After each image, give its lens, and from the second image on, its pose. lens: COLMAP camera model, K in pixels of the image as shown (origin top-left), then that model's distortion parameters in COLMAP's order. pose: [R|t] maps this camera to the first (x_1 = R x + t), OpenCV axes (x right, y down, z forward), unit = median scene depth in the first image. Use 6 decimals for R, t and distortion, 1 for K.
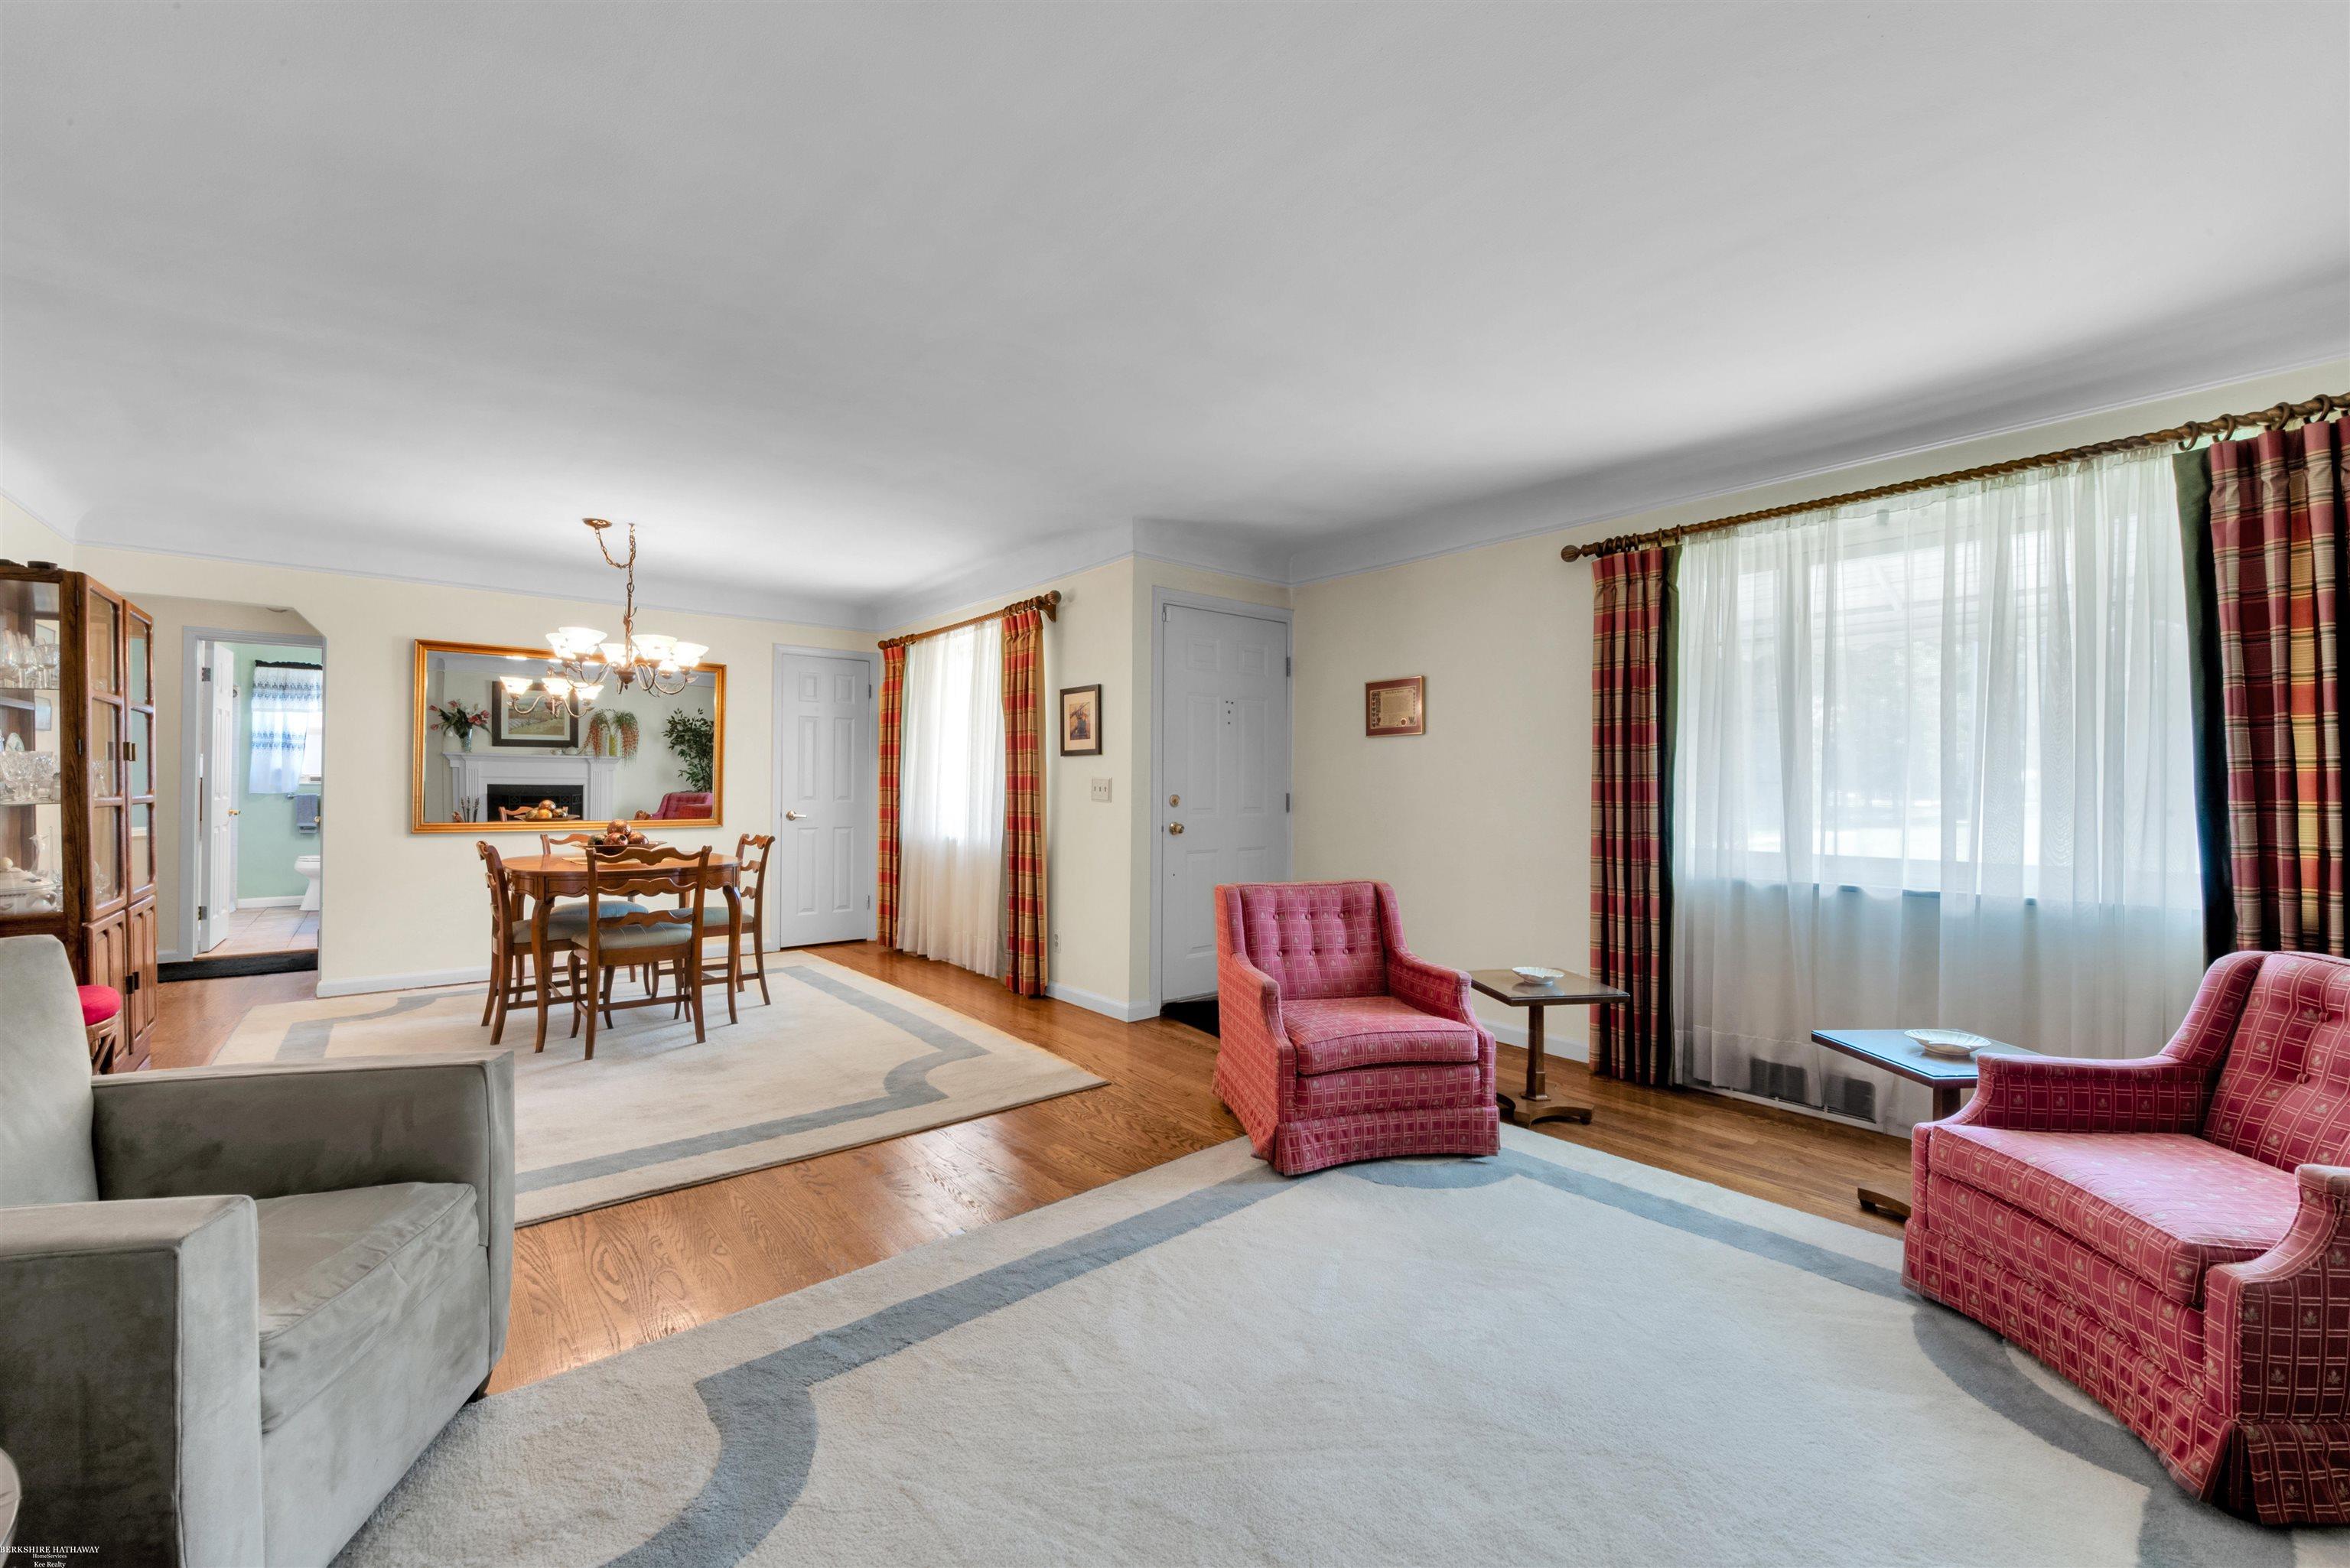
lens RADIAL K [[935.7, 0, 1170.3], [0, 935.7, 789.4], [0, 0, 1]] dist [-0.002477, -0.000143]
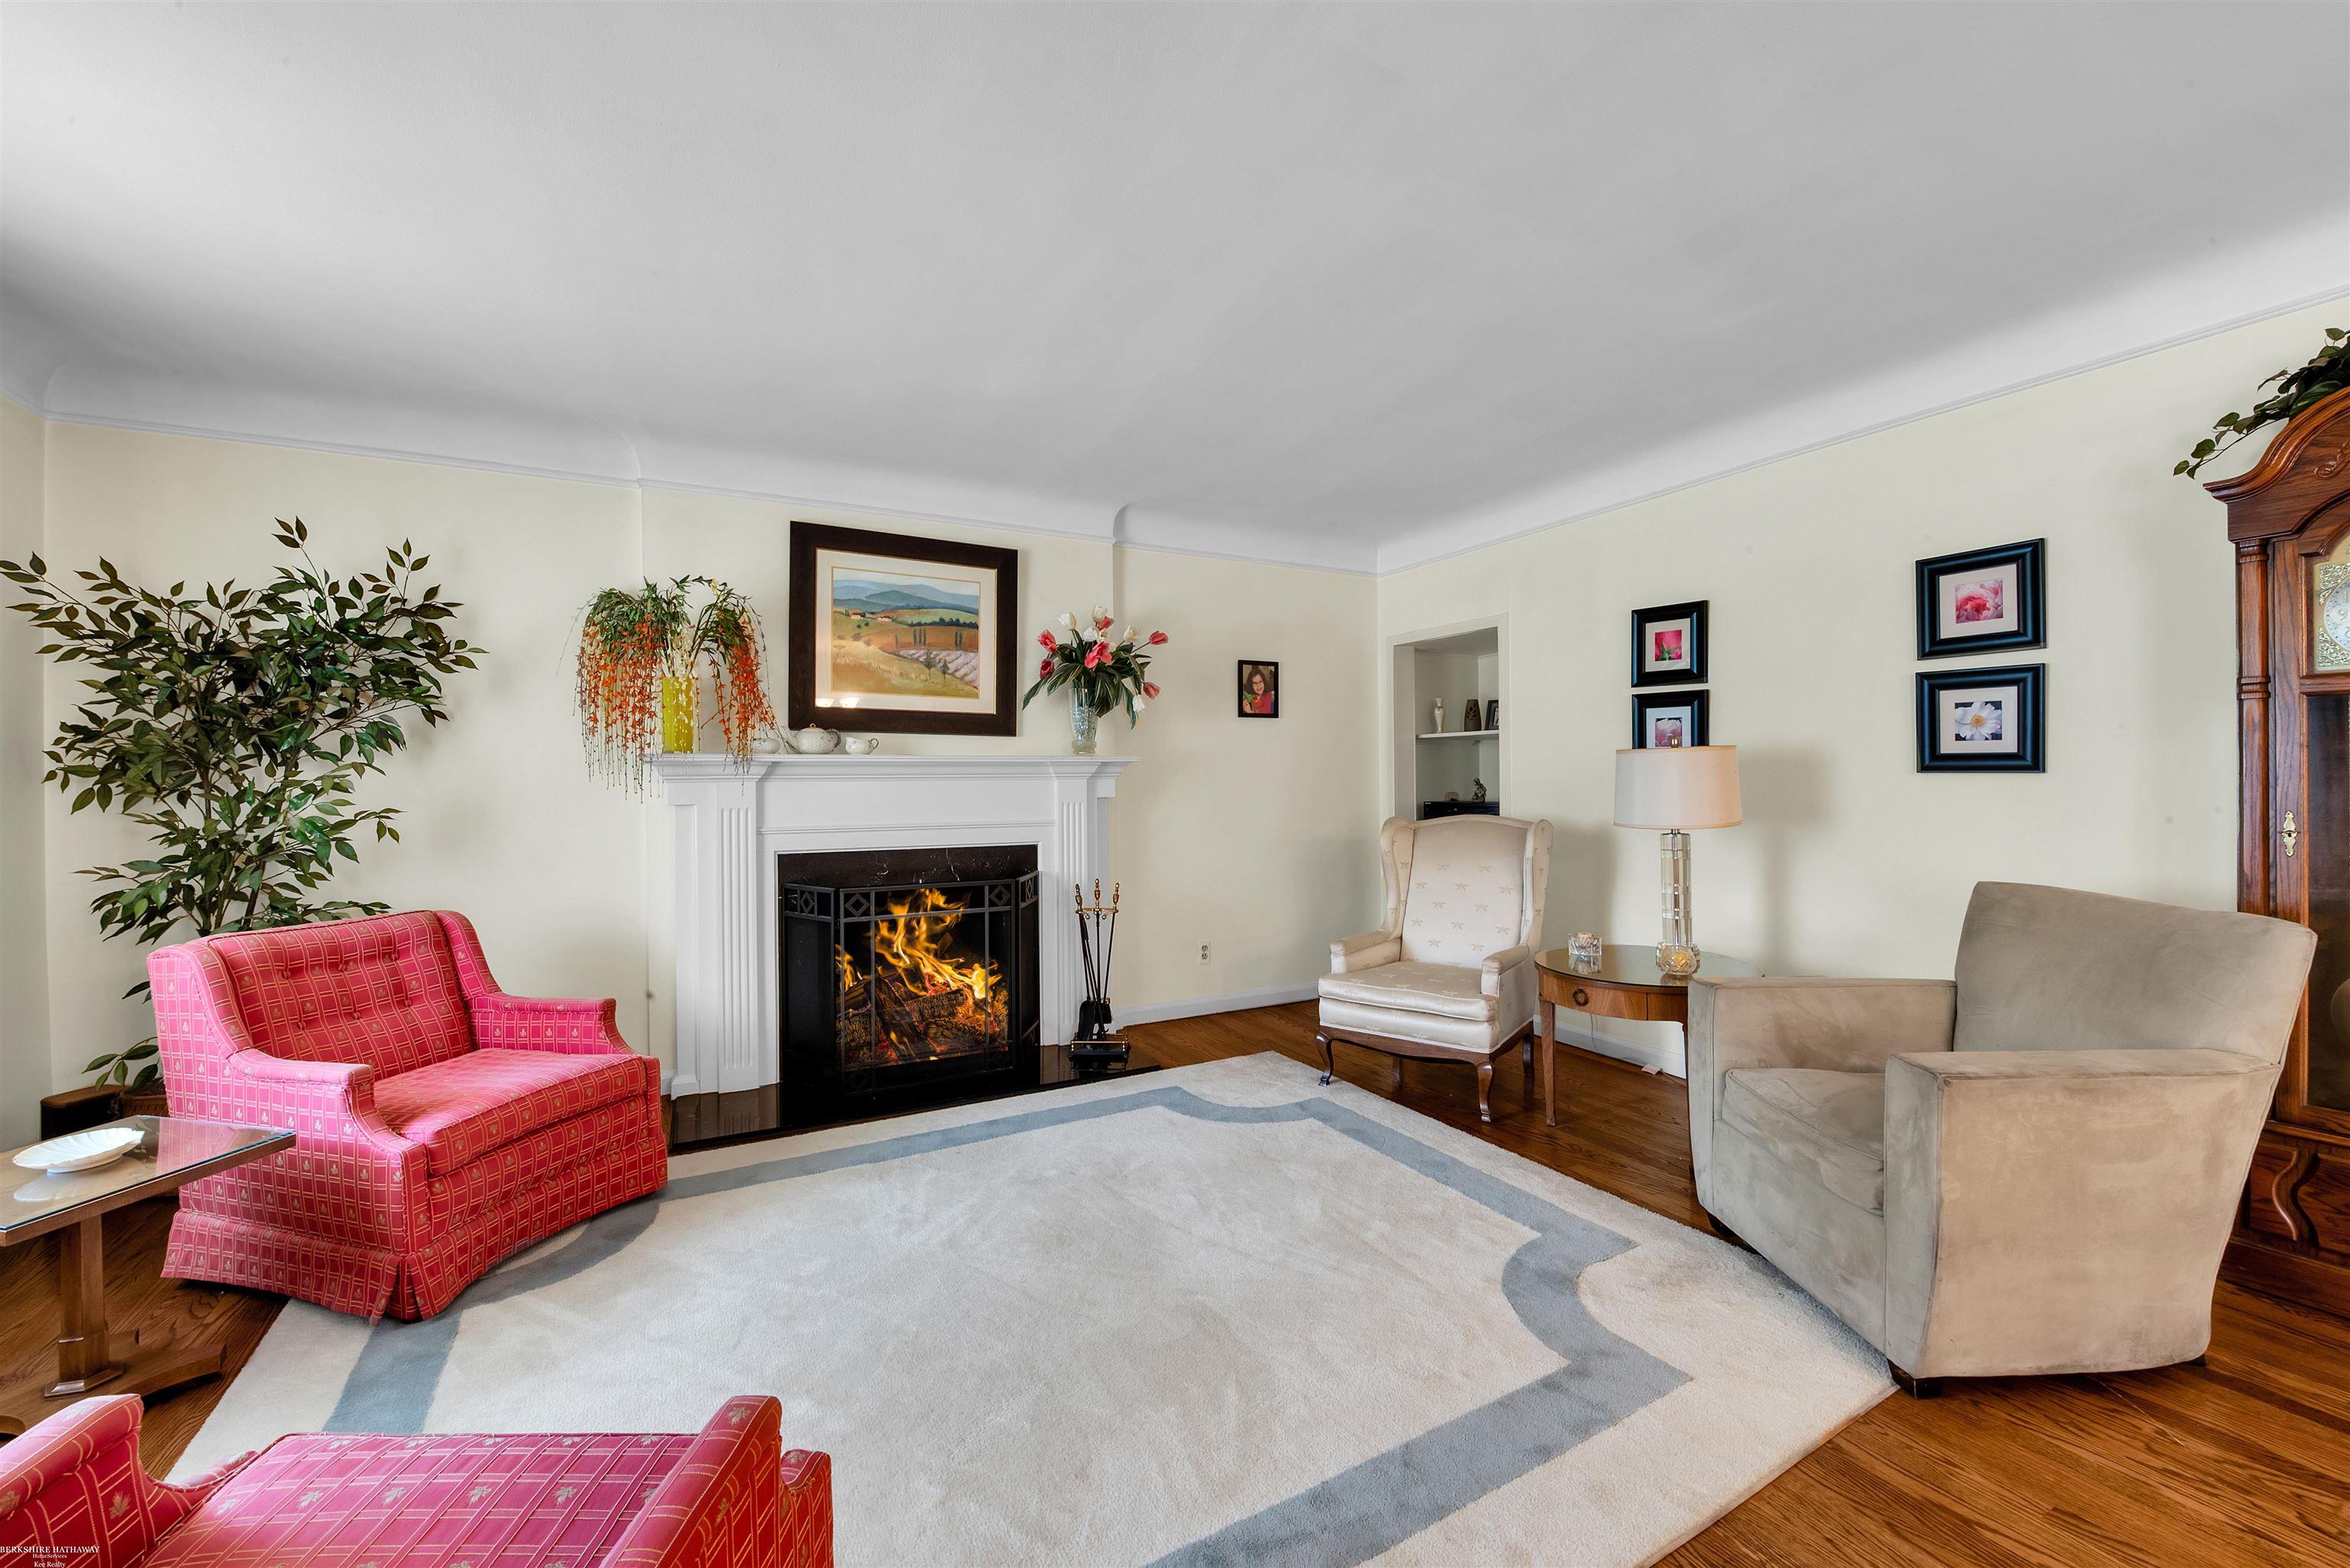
lens RADIAL K [[935.7, 0, 1180.0], [0, 935.7, 787.6], [0, 0, 1]] dist [-0.002477, -0.000143]
pose [[-0.985819, 0.004193, 0.167762, -0.150407], [0.003890, 0.999990, -0.002138, -0.004939], [-0.167769, -0.001455, -0.985825, 2.089153]]
